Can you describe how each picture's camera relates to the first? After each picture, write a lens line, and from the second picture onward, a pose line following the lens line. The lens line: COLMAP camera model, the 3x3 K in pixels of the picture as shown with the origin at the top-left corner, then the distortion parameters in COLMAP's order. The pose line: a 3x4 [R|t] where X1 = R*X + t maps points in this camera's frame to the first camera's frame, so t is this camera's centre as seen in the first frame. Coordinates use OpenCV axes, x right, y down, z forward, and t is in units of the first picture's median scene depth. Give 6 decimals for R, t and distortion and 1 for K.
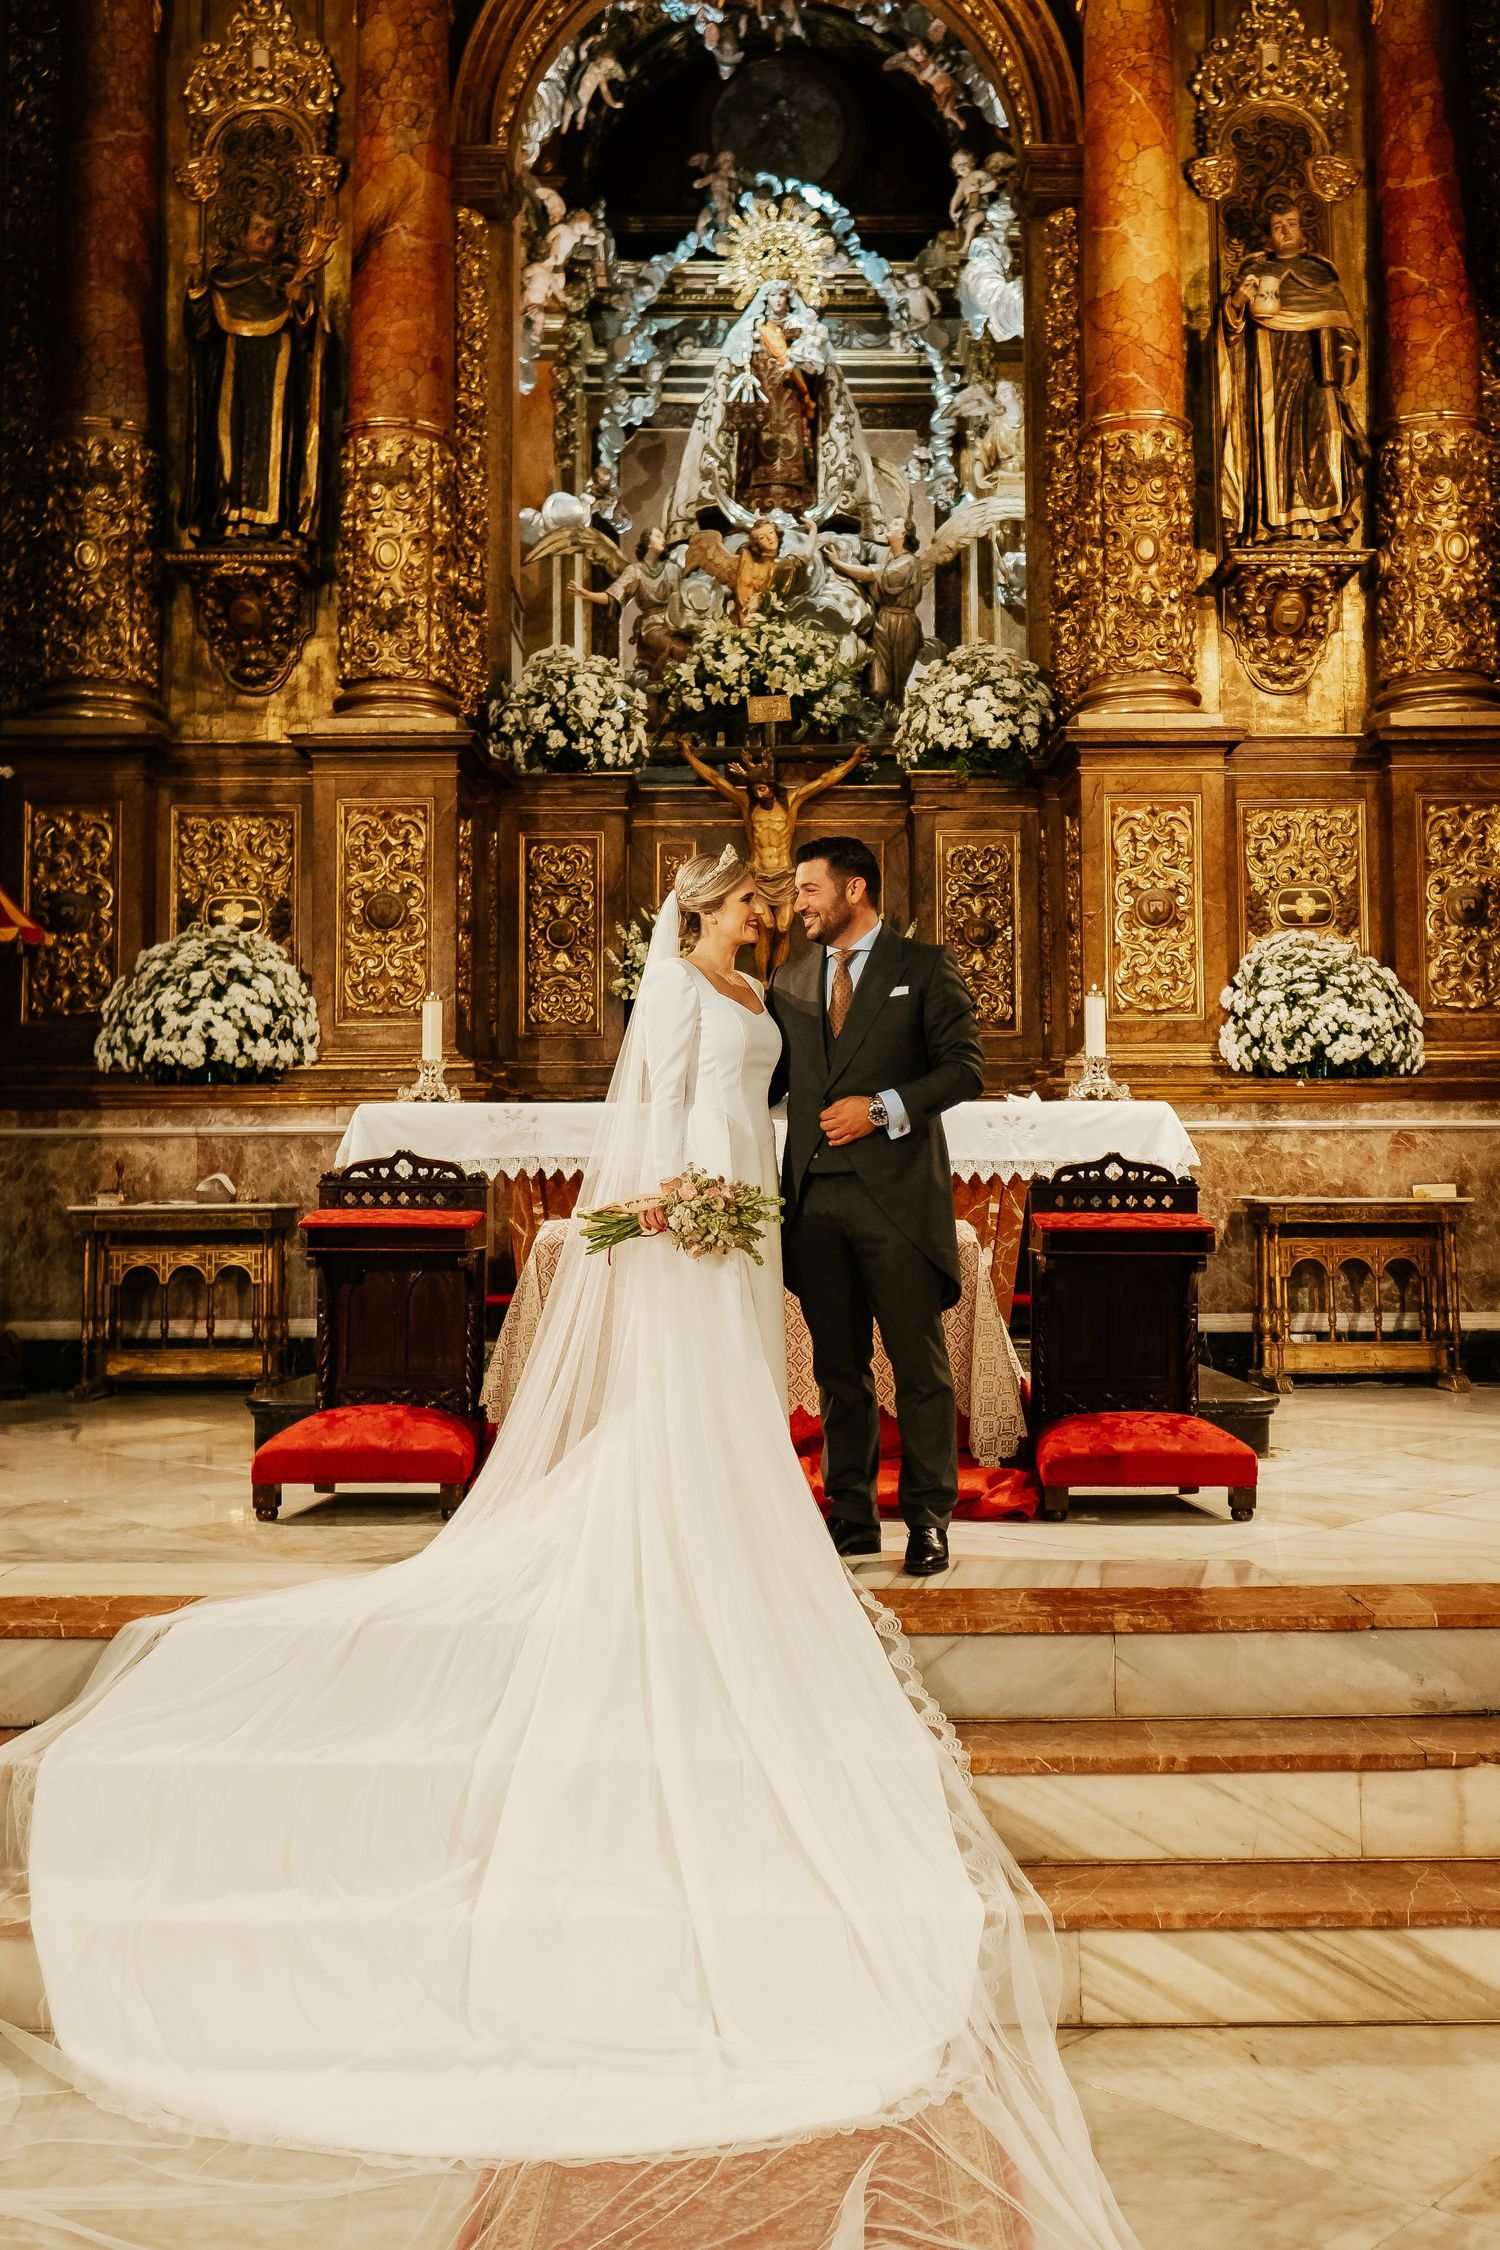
lens RADIAL K [[1697.3, 0, 750.0], [0, 1697.3, 1125.0], [0, 0, 1]] dist [-0.013110, 0.003162]
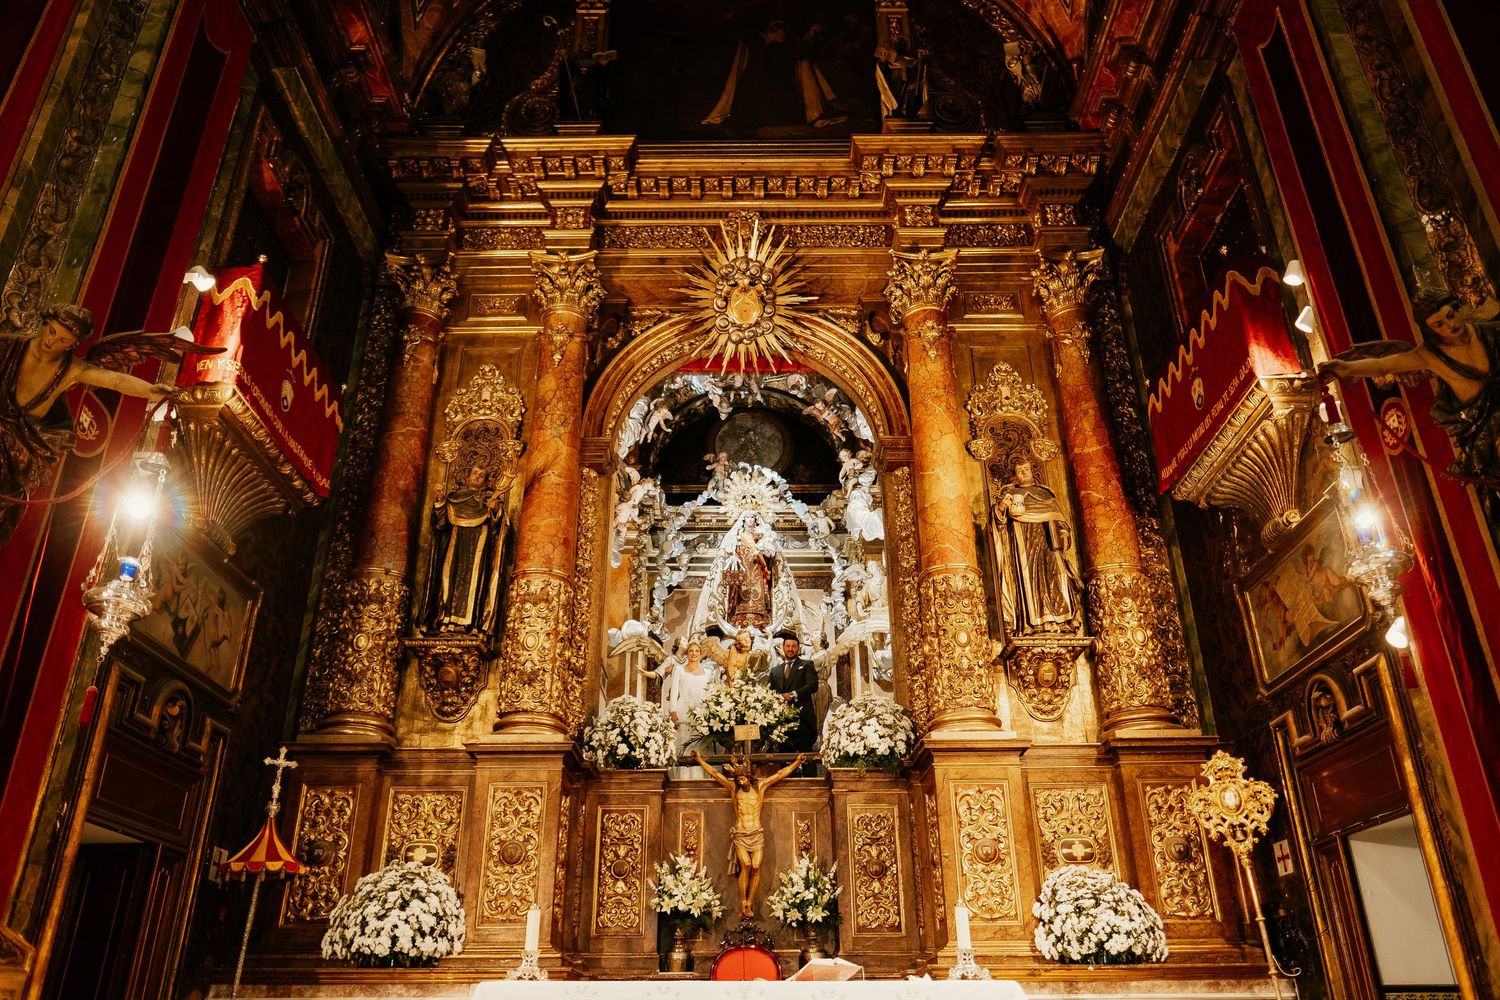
lens RADIAL K [[1131.5, 0, 740.1], [0, 1131.5, 481.4], [0, 0, 1]] dist [-0.013110, 0.003162]
pose [[0.999989, -0.000514, -0.004752, 0.009029], [-0.001509, 0.909364, -0.415998, 0.000337], [0.004535, 0.416001, 0.909353, -0.138391]]
